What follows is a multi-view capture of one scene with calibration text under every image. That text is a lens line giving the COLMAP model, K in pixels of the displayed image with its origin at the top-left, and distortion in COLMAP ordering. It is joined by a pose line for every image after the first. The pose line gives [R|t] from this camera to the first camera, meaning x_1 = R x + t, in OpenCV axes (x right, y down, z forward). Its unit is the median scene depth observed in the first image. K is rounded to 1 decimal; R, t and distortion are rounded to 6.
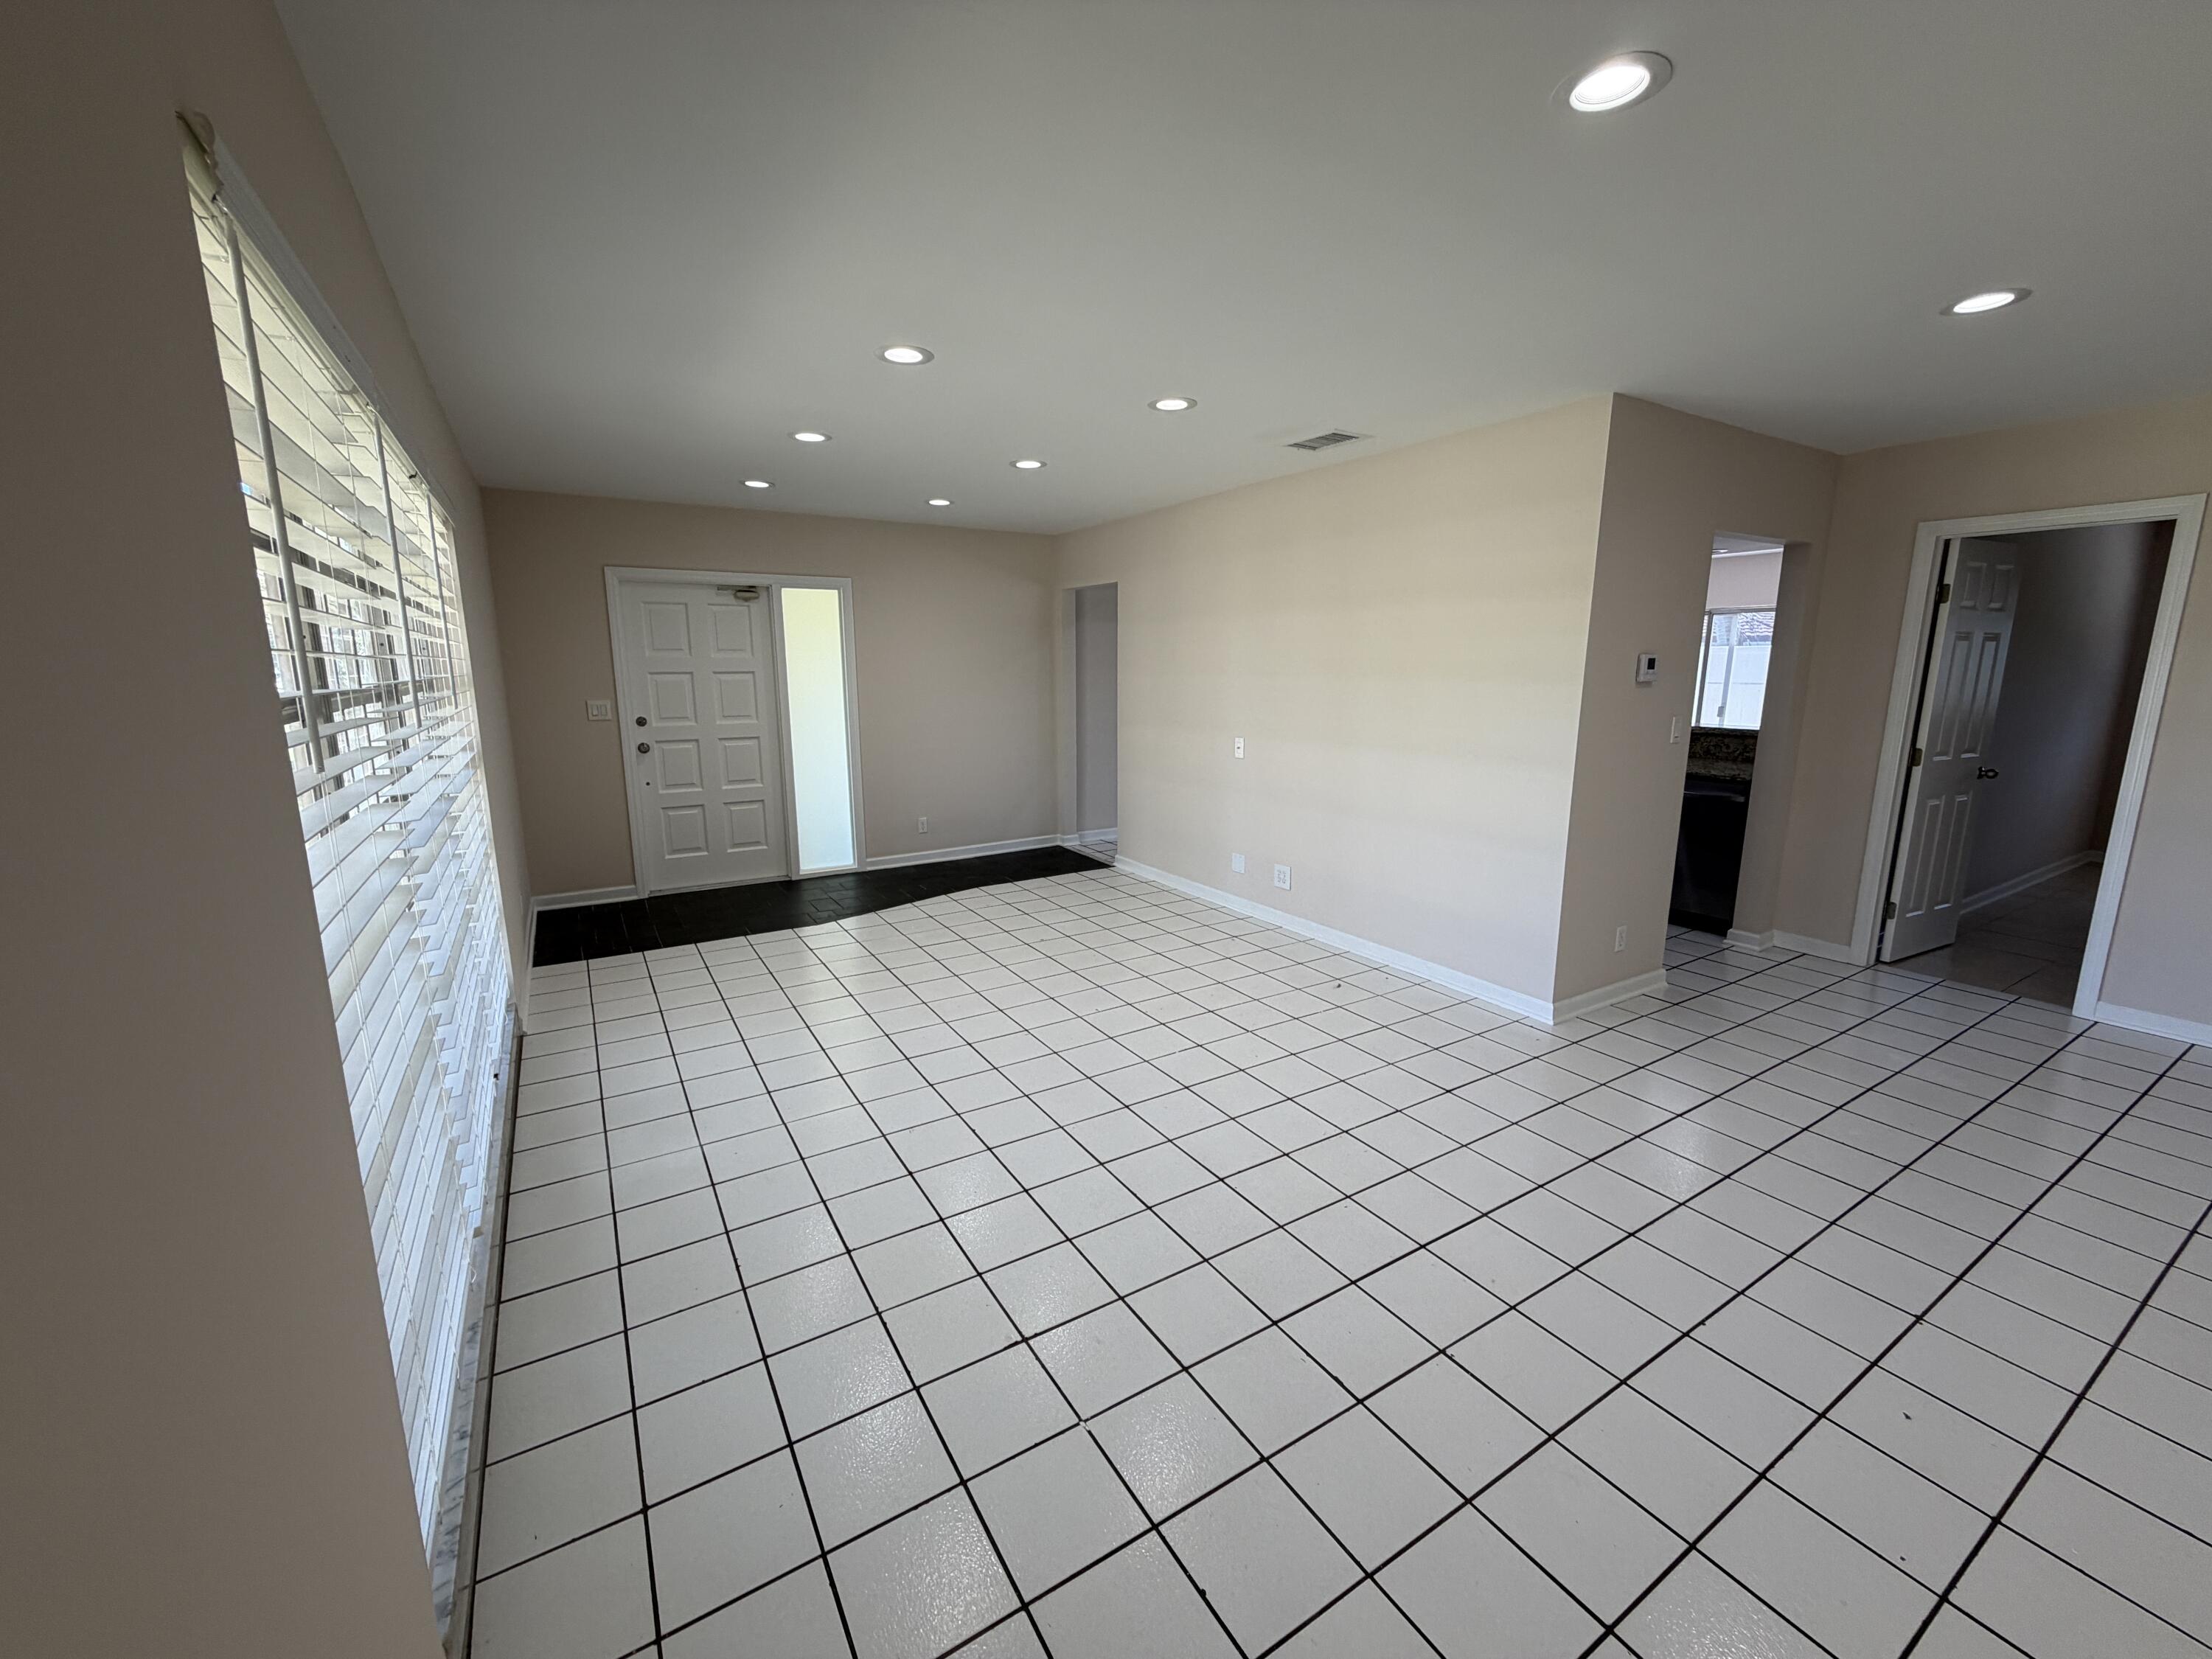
lens RADIAL K [[883.0, 0, 1109.0], [0, 883.0, 831.4], [0, 0, 1]] dist [0.002801, -0.000403]
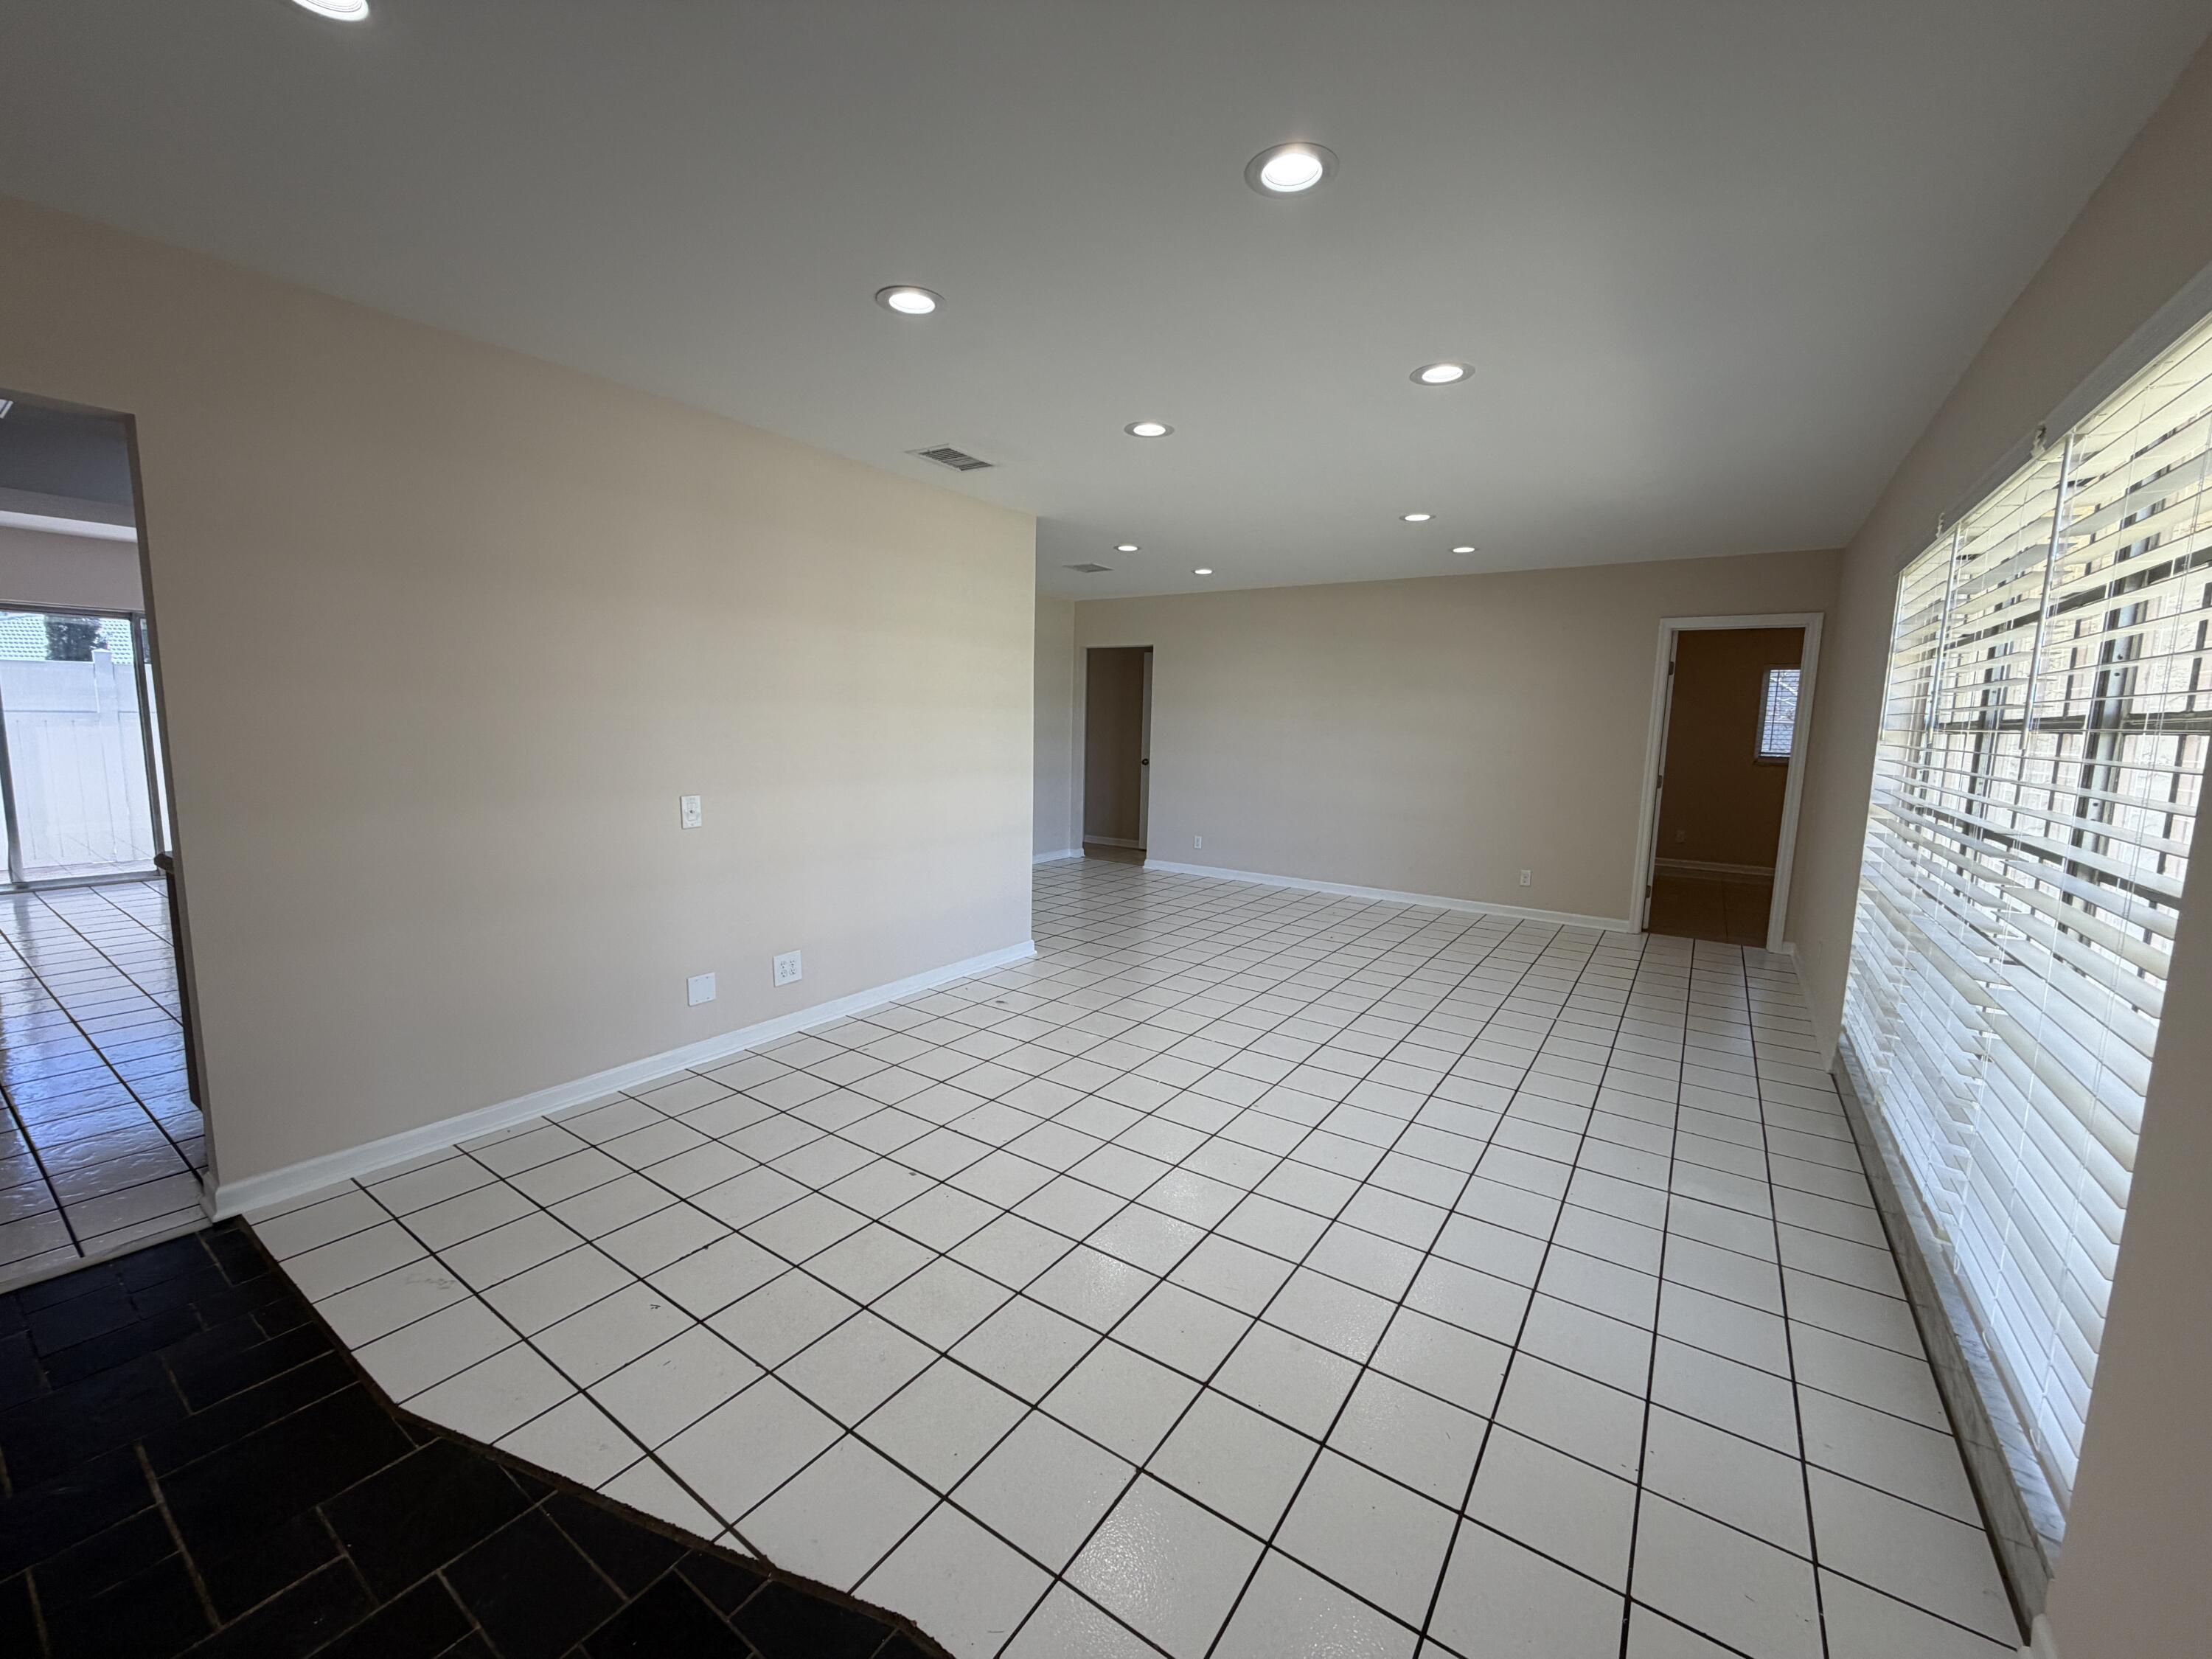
lens RADIAL K [[883.0, 0, 1101.6], [0, 883.0, 829.1], [0, 0, 1]] dist [0.002801, -0.000403]
pose [[-0.400573, -0.120975, 0.908243, -0.577901], [0.152035, 0.968729, 0.196086, -0.170028], [-0.903563, 0.216632, -0.369654, 1.013296]]
